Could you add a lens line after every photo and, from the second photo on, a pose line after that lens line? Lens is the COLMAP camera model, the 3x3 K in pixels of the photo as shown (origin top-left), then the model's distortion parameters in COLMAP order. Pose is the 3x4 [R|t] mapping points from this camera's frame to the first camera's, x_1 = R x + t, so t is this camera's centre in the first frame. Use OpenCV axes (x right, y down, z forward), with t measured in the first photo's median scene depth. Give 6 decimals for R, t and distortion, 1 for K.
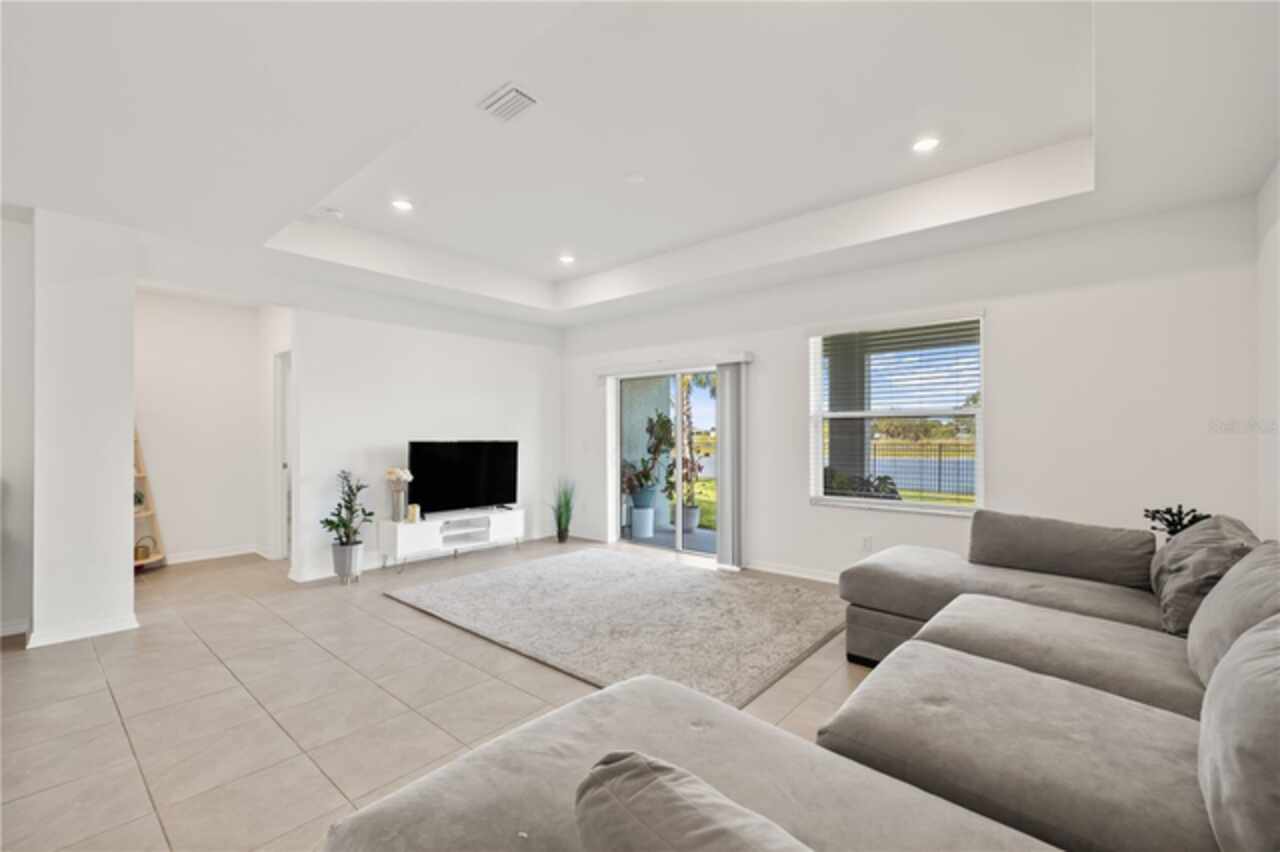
lens RADIAL K [[535.1, 0, 636.4], [0, 535.1, 432.3], [0, 0, 1]] dist [0.002804, -0.000009]
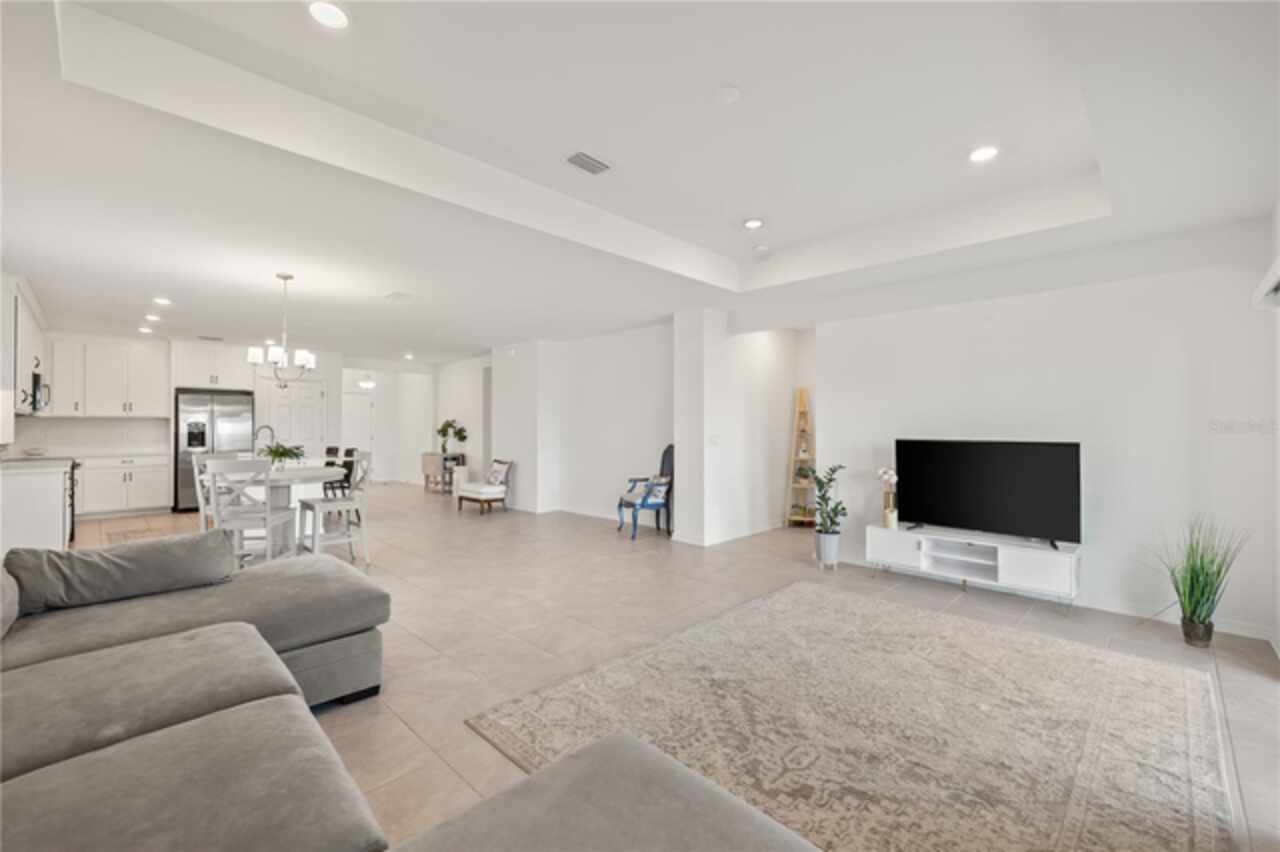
lens RADIAL K [[535.1, 0, 635.8], [0, 535.1, 421.7], [0, 0, 1]] dist [0.002804, -0.000009]
pose [[-0.064066, -0.005135, -0.997932, 0.473955], [0.005229, 0.999971, -0.005481, -0.009105], [0.997932, -0.005569, -0.064037, 0.574880]]
